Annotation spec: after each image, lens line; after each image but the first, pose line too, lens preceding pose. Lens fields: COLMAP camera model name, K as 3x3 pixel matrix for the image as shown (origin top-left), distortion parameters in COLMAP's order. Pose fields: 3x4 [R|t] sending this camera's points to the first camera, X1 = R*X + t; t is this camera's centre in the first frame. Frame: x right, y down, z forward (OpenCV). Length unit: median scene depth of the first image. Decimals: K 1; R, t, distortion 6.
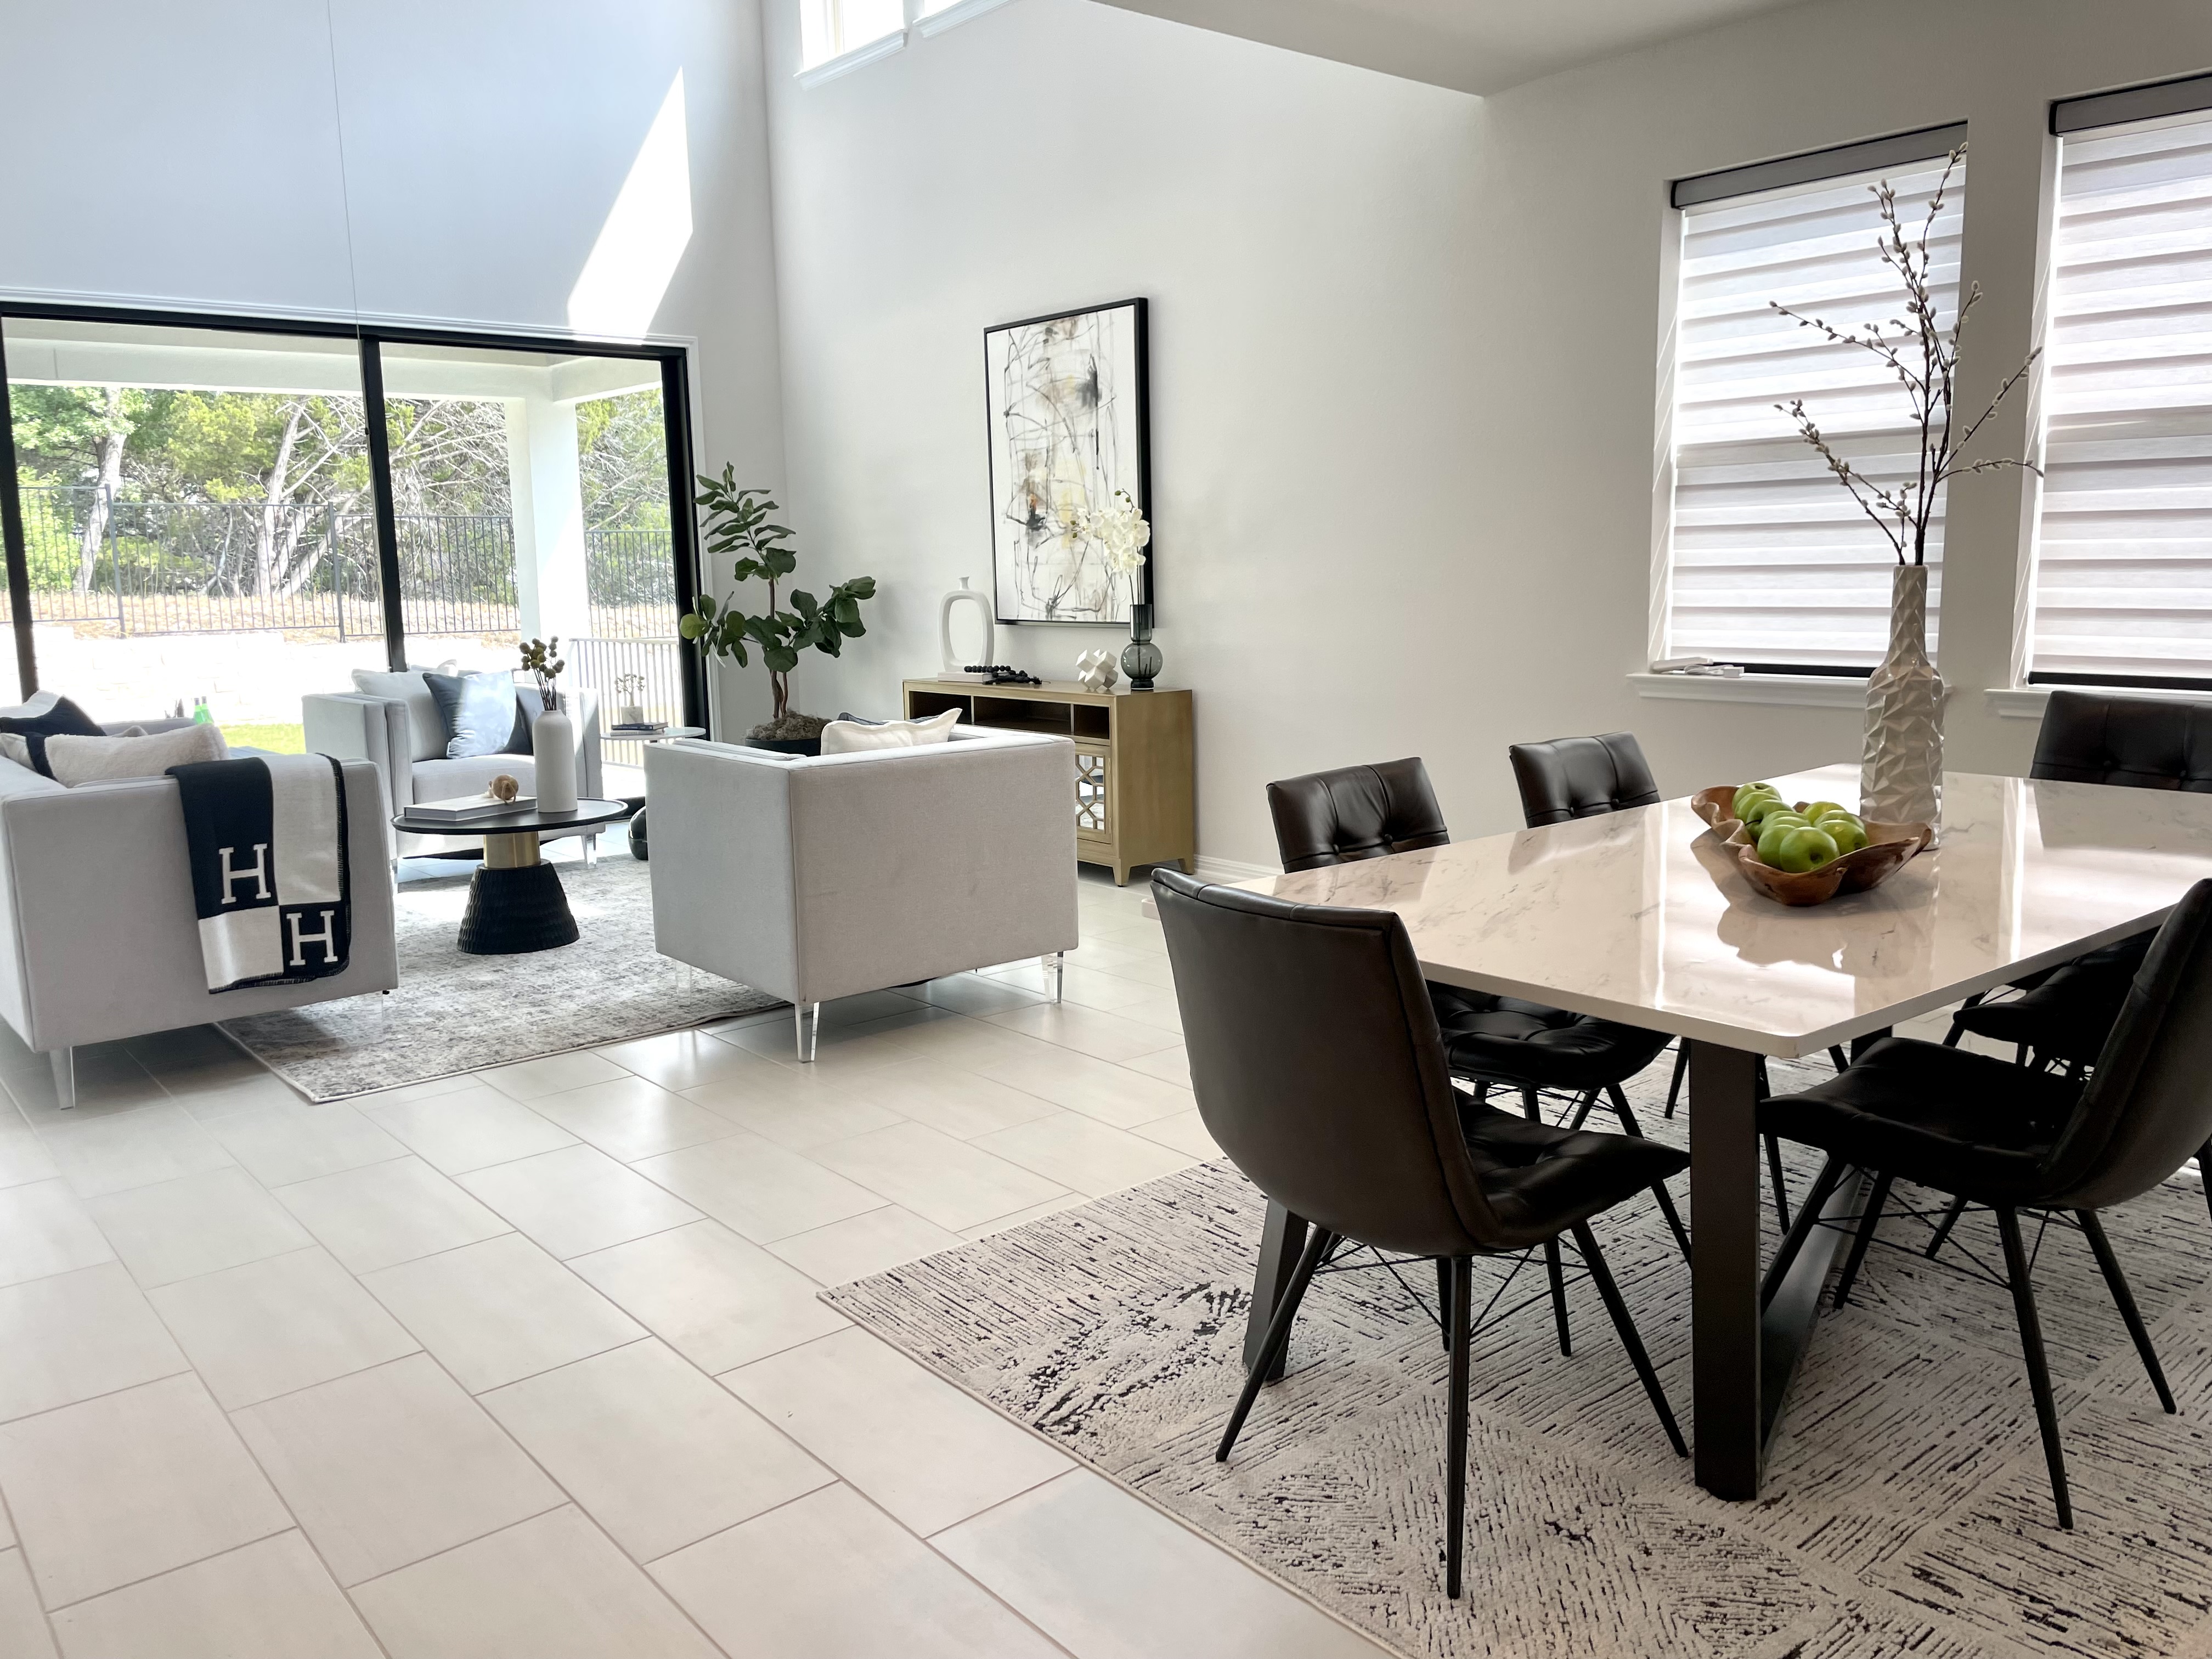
lens RADIAL K [[1699.0, 0, 1103.4], [0, 1699.0, 831.0], [0, 0, 1]] dist [0.013142, 0.002952]
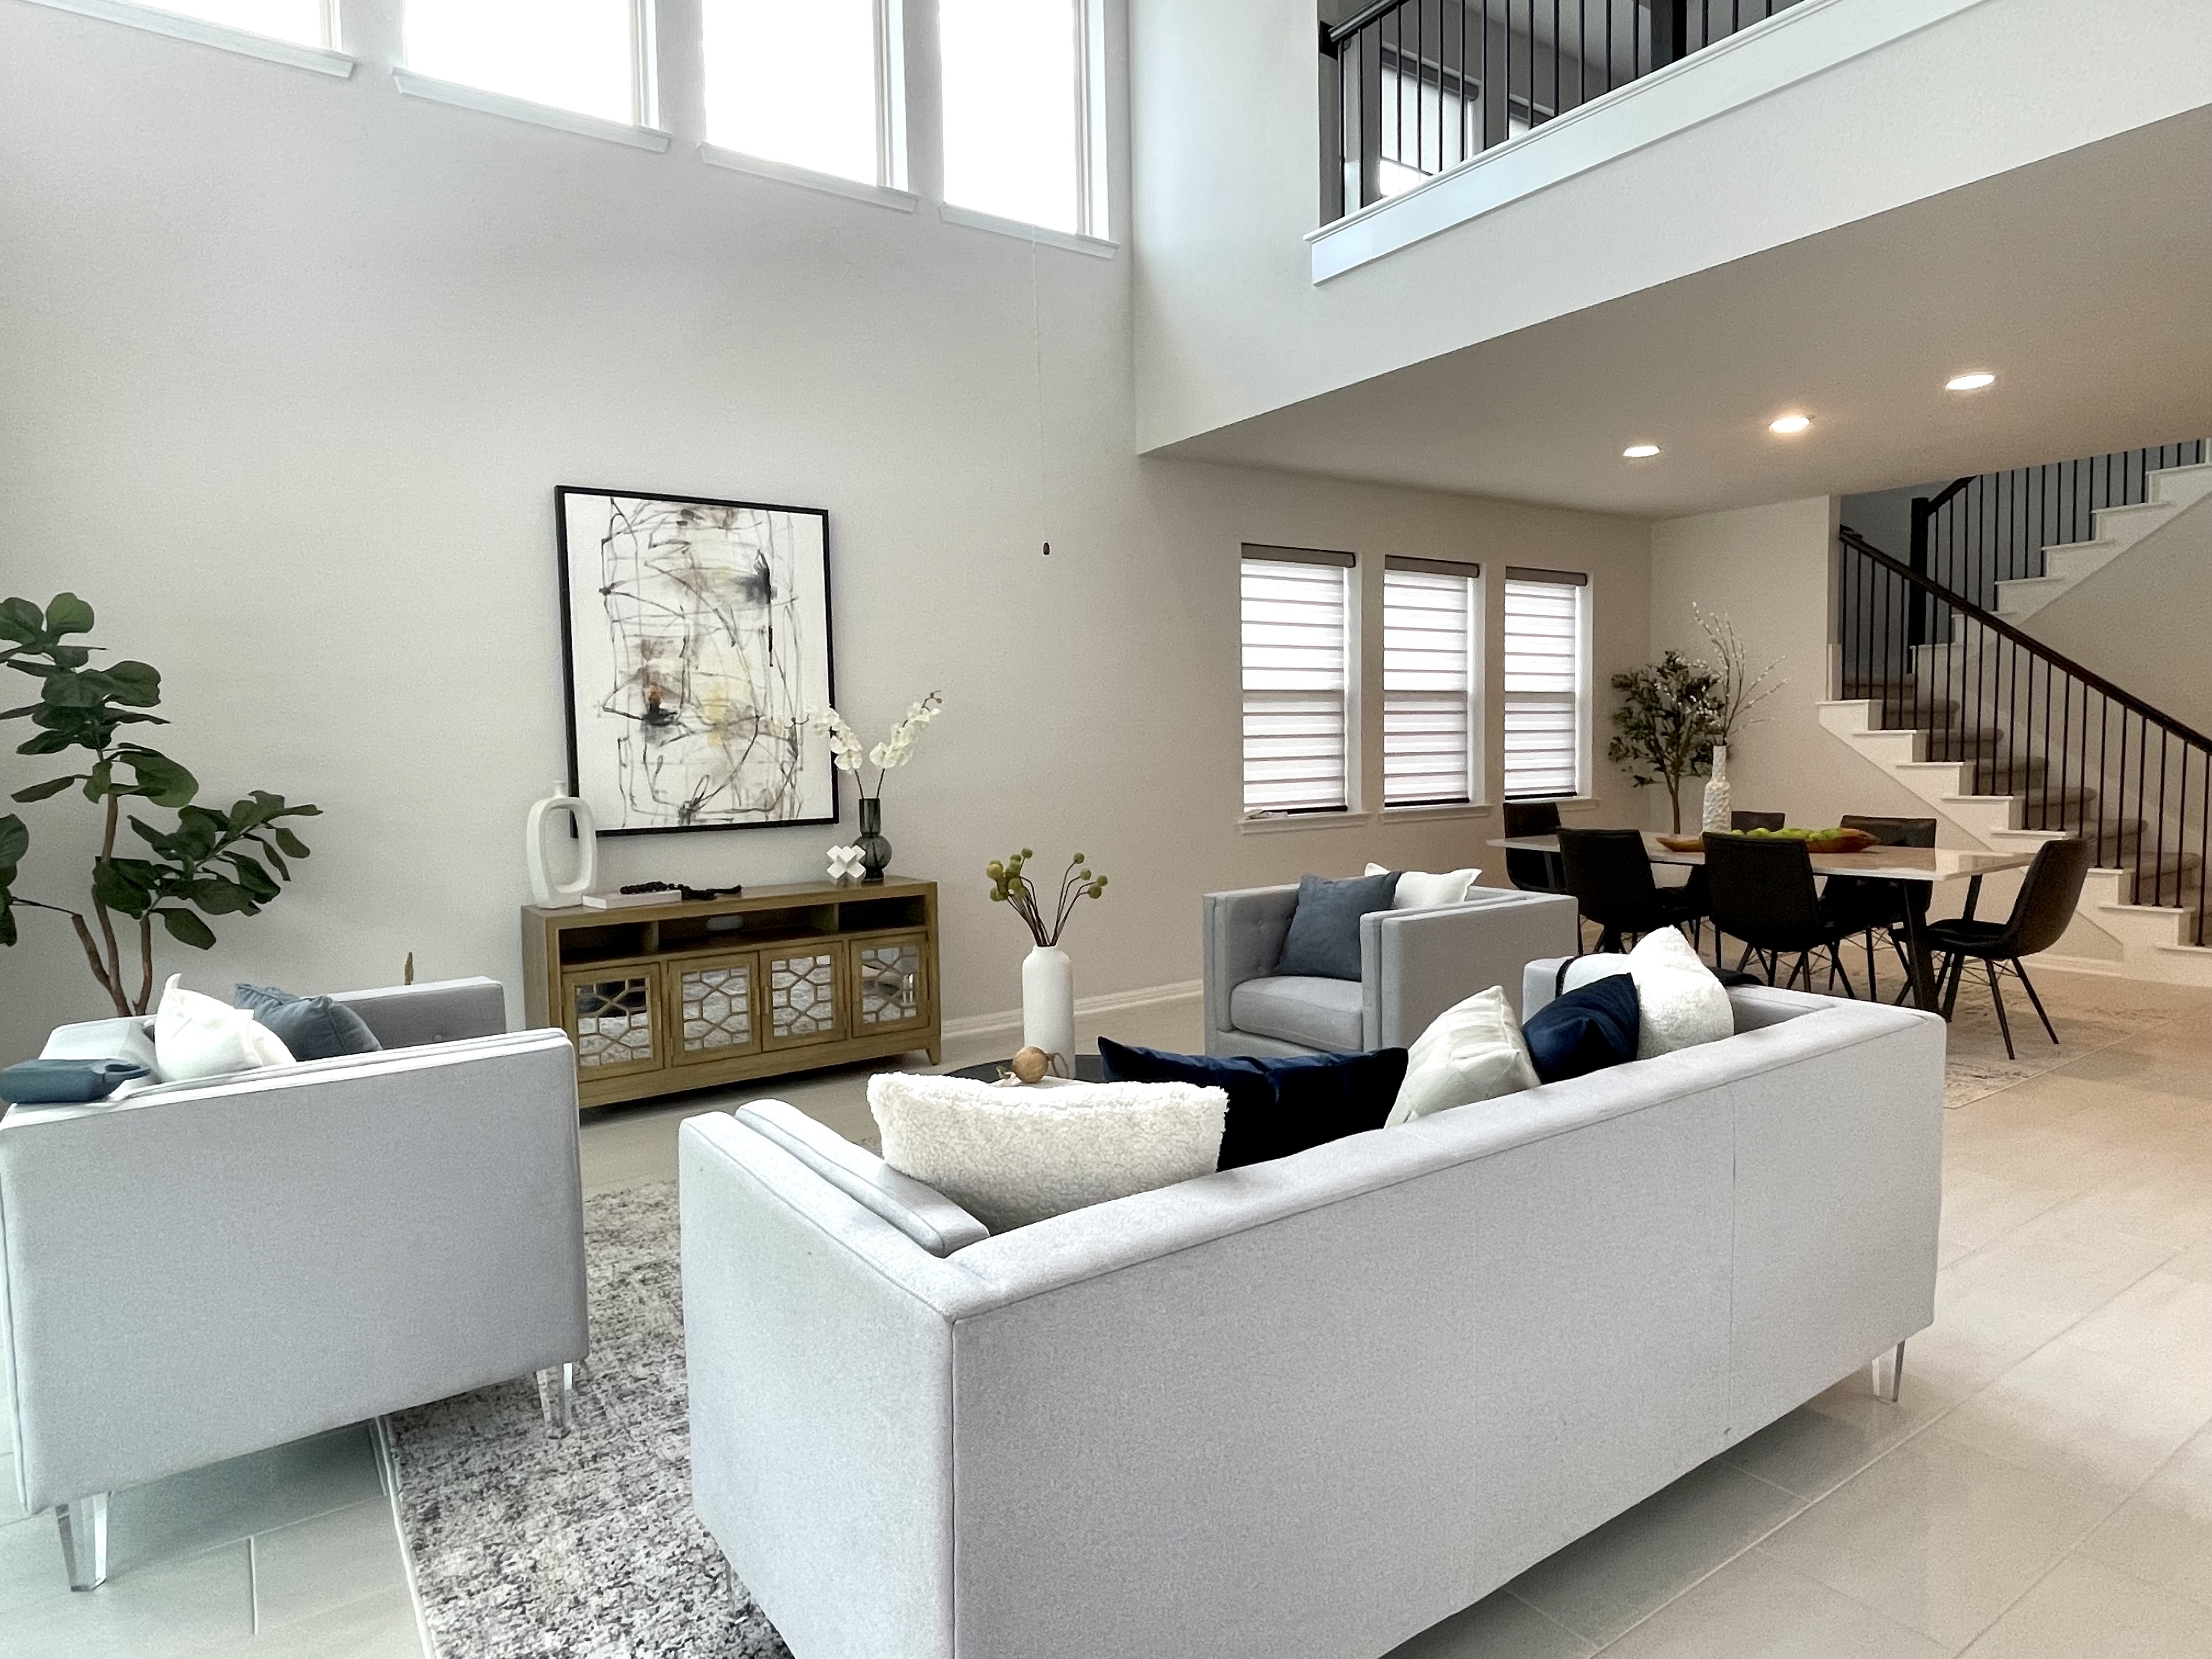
lens RADIAL K [[1285.3, 0, 1099.8], [0, 1285.3, 822.6], [0, 0, 1]] dist [-0.002529, 0.000067]
pose [[0.100077, -0.044201, 0.993997, -0.700687], [0.173754, 0.984438, 0.026282, -0.107348], [-0.979691, 0.170081, 0.106200, 0.727402]]
